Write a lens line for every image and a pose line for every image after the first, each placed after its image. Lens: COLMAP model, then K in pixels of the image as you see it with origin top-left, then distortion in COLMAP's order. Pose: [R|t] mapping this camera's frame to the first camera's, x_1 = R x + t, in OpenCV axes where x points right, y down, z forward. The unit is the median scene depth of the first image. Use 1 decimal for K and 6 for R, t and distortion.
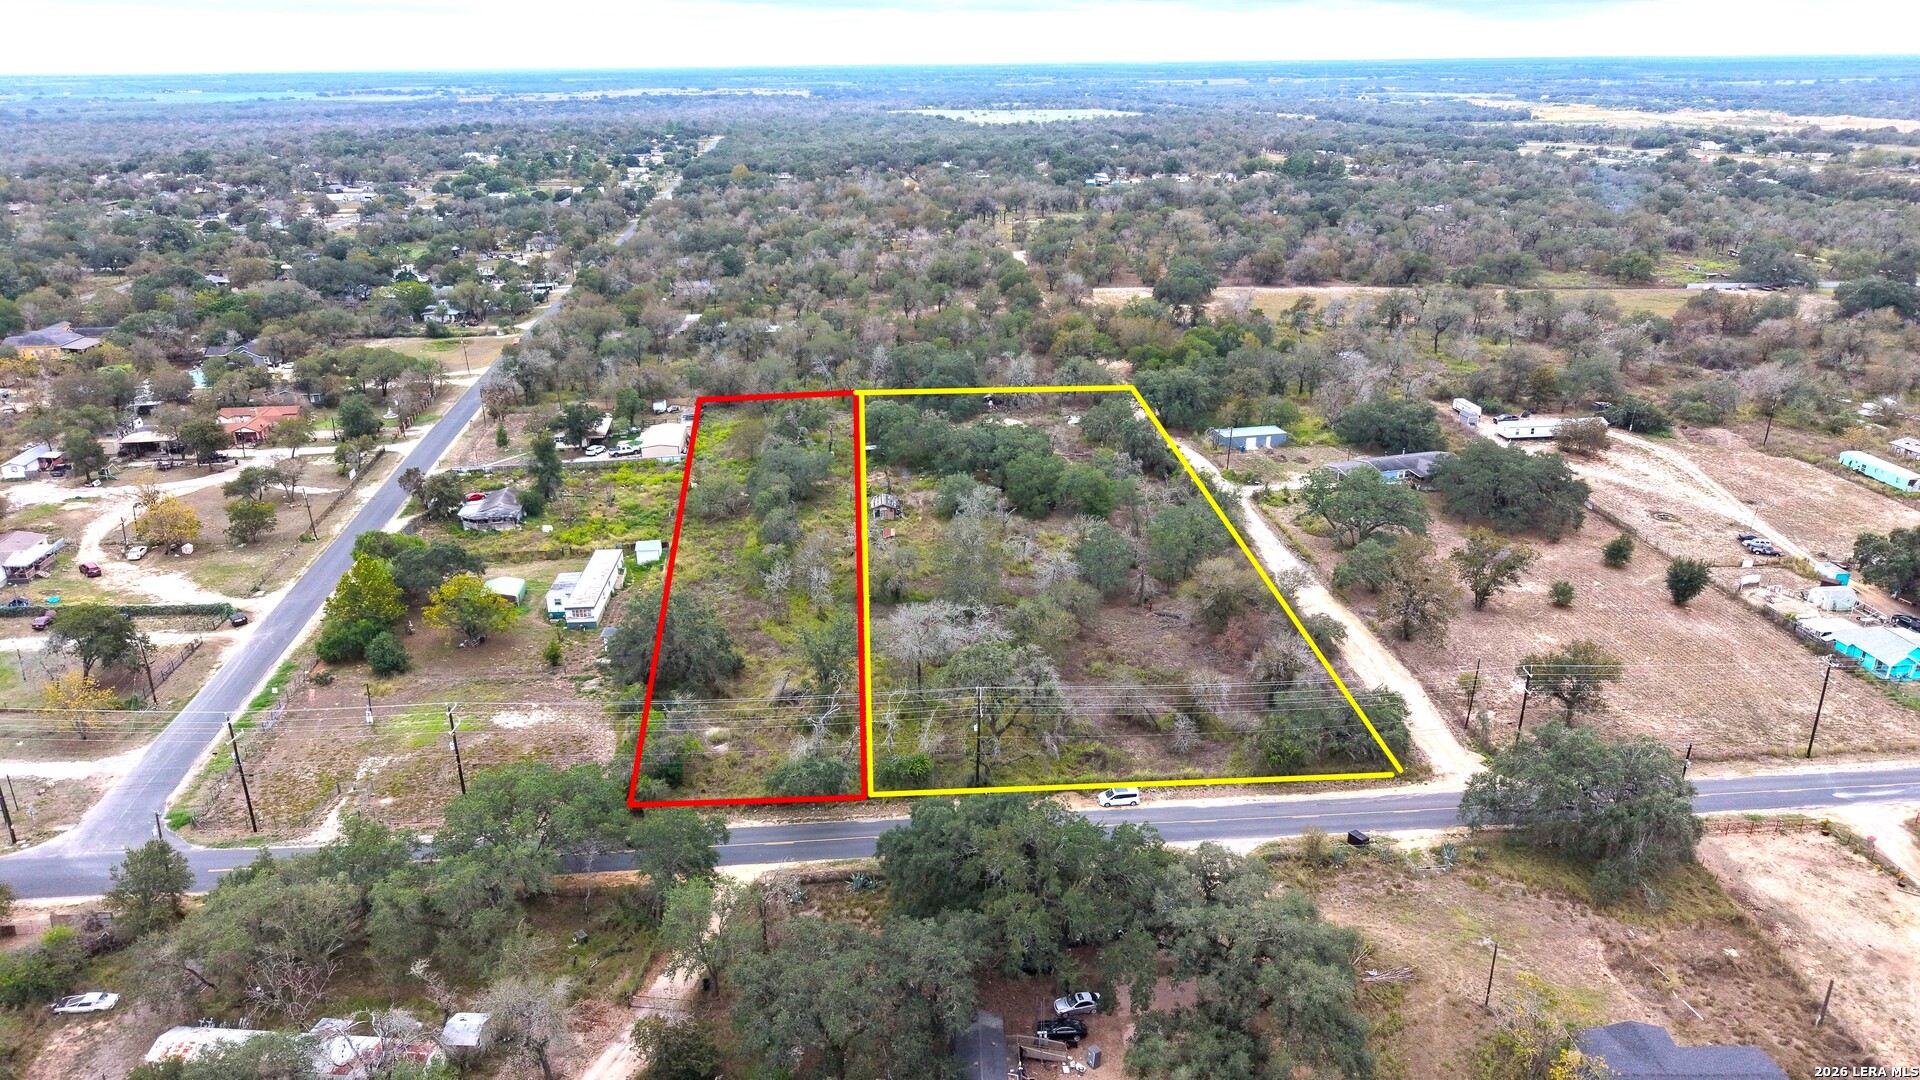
lens RADIAL K [[1278.5, 0, 953.6], [0, 1278.5, 540.7], [0, 0, 1]] dist [0.029244, -0.041077]
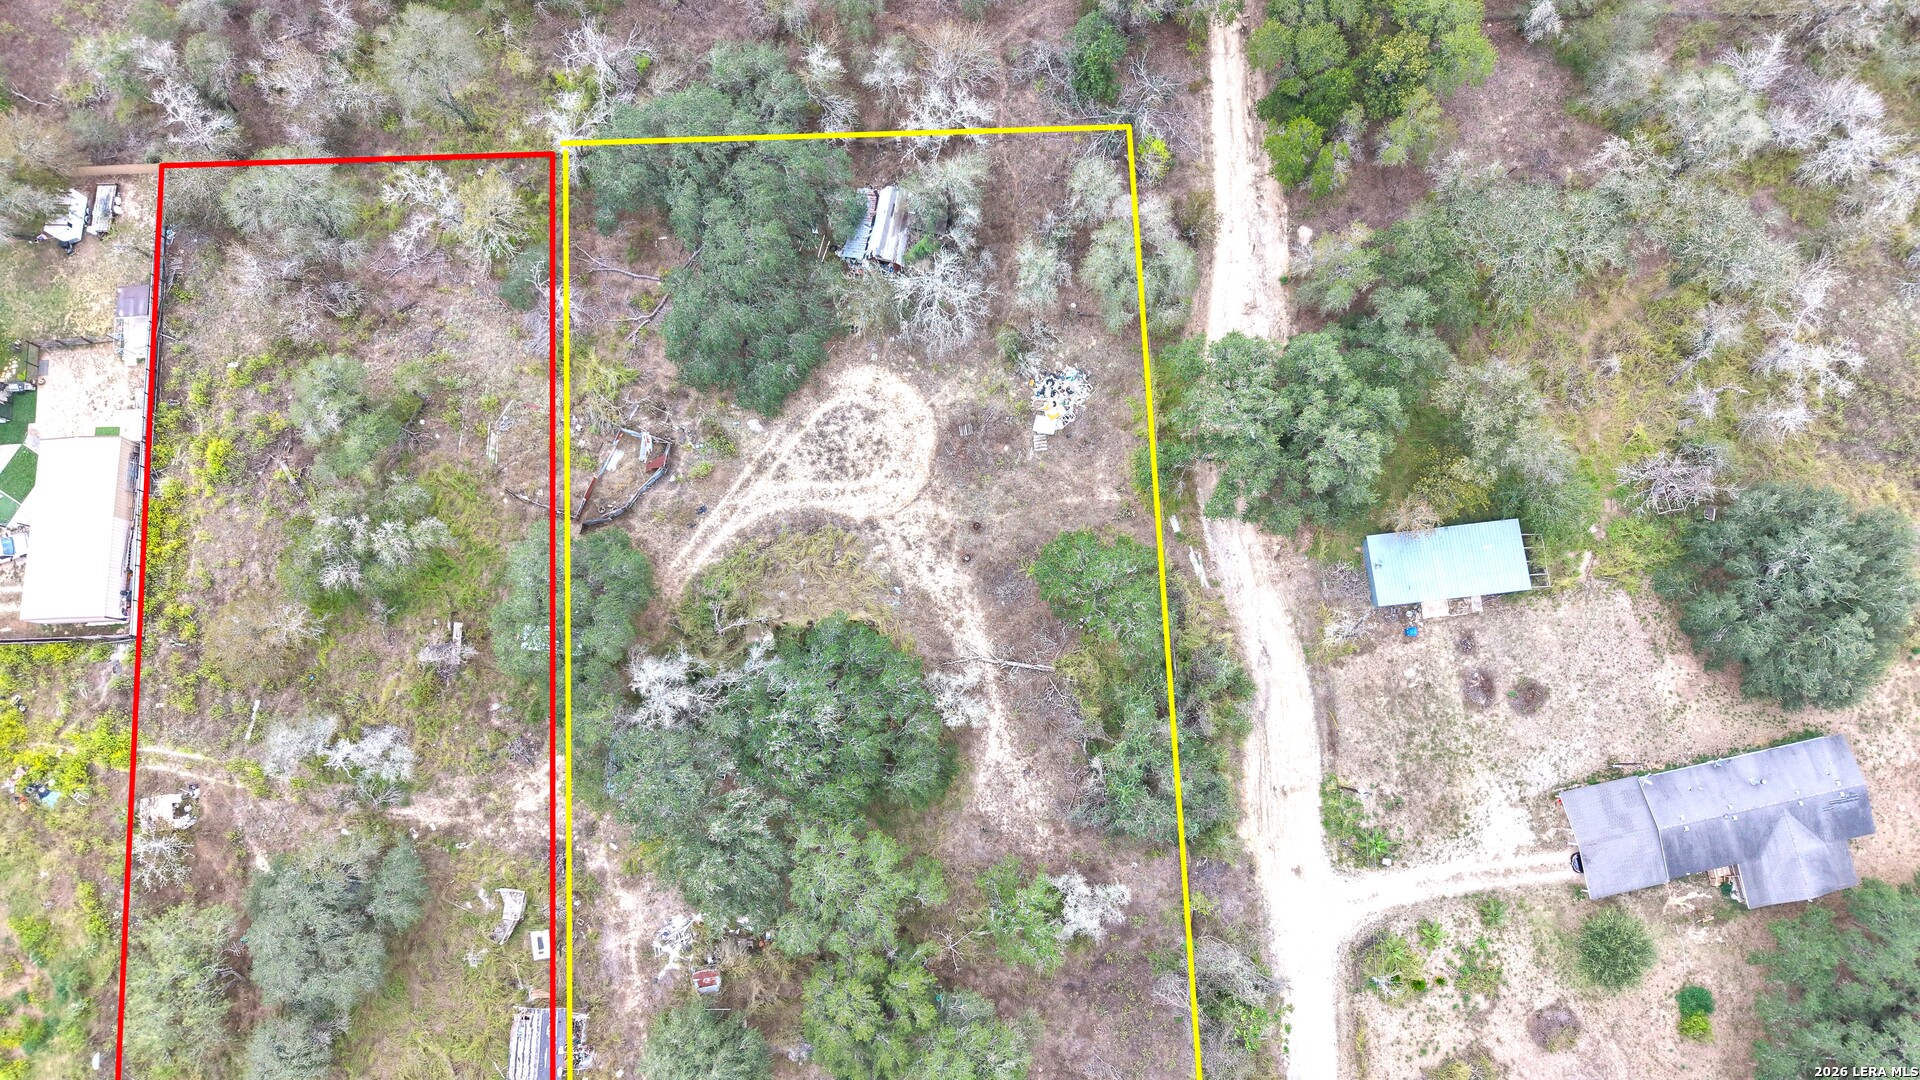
lens RADIAL K [[1278.9, 0, 960.0], [0, 1278.9, 540.0], [0, 0, 1]] dist [0.014200, -0.013963]
pose [[0.996976, 0.075979, -0.016310, 0.084803], [-0.025001, 0.512328, 0.858426, -0.489157], [0.073578, -0.855422, 0.512678, 0.851039]]
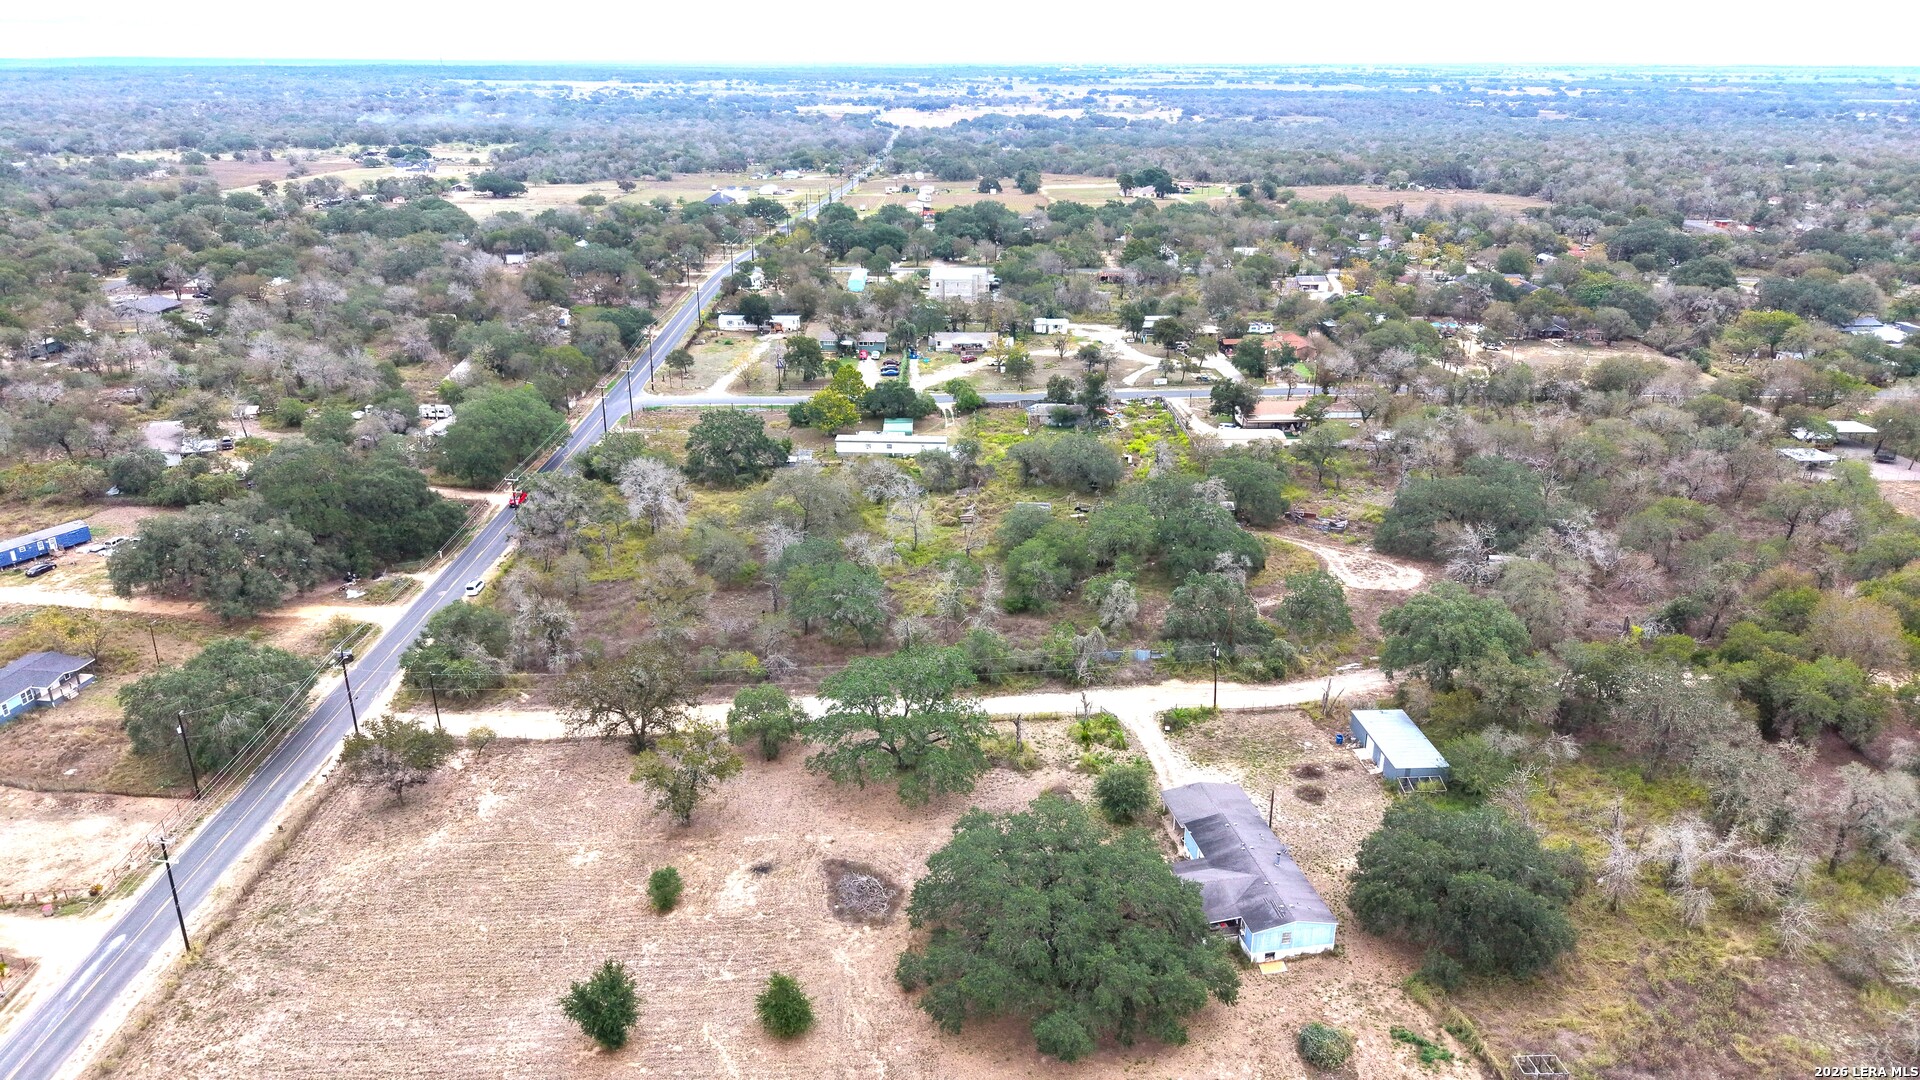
lens RADIAL K [[1278.9, 0, 960.0], [0, 1278.9, 540.0], [0, 0, 1]] dist [0.014200, -0.013963]
pose [[-0.106767, 0.359095, -0.927174, 0.802704], [-0.350198, 0.859169, 0.373083, -0.326913], [0.930571, 0.364527, 0.034023, 0.845485]]
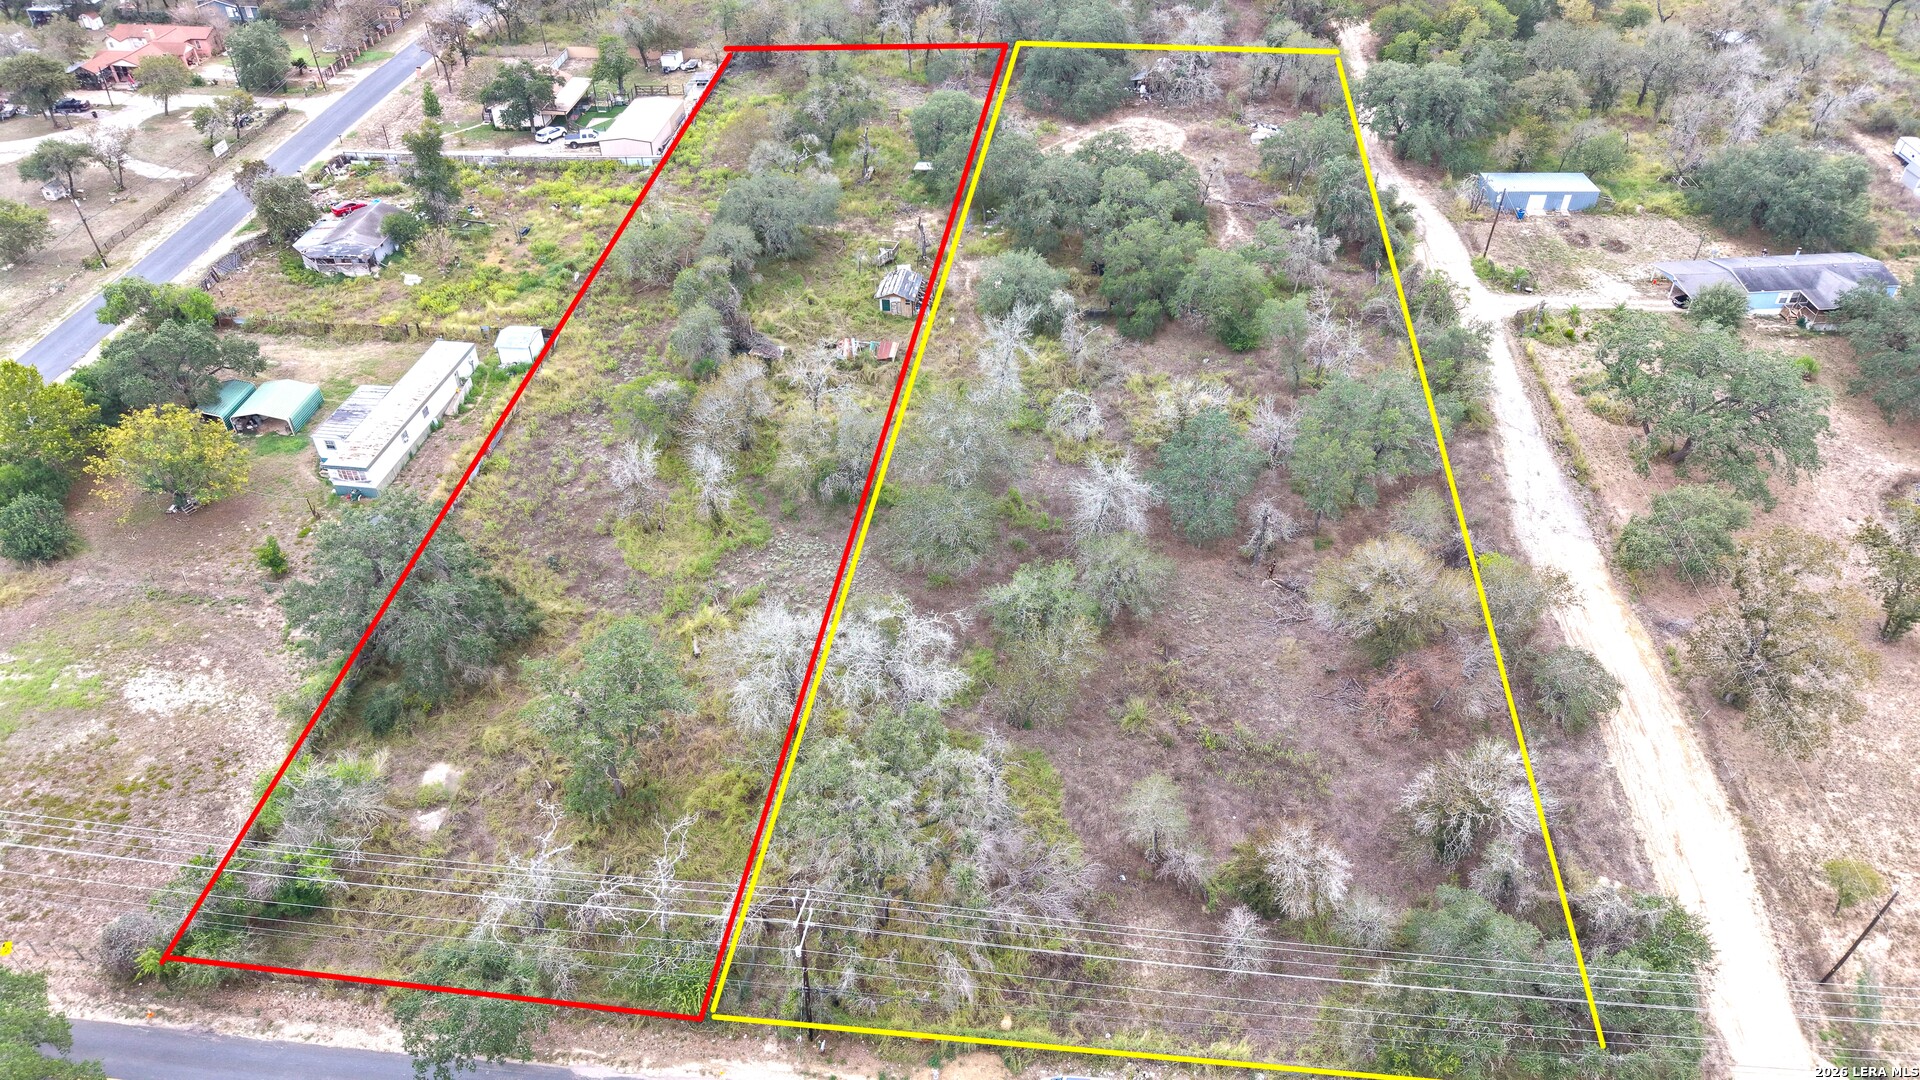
lens RADIAL K [[1322.6, 0, 959.0], [0, 1322.6, 501.5], [0, 0, 1]] dist [-0.001745, 0.003157]
pose [[0.979847, 0.124501, -0.156204, 0.081831], [-0.077378, 0.957518, 0.277799, -0.102585], [0.184155, -0.260114, 0.947854, 0.325368]]
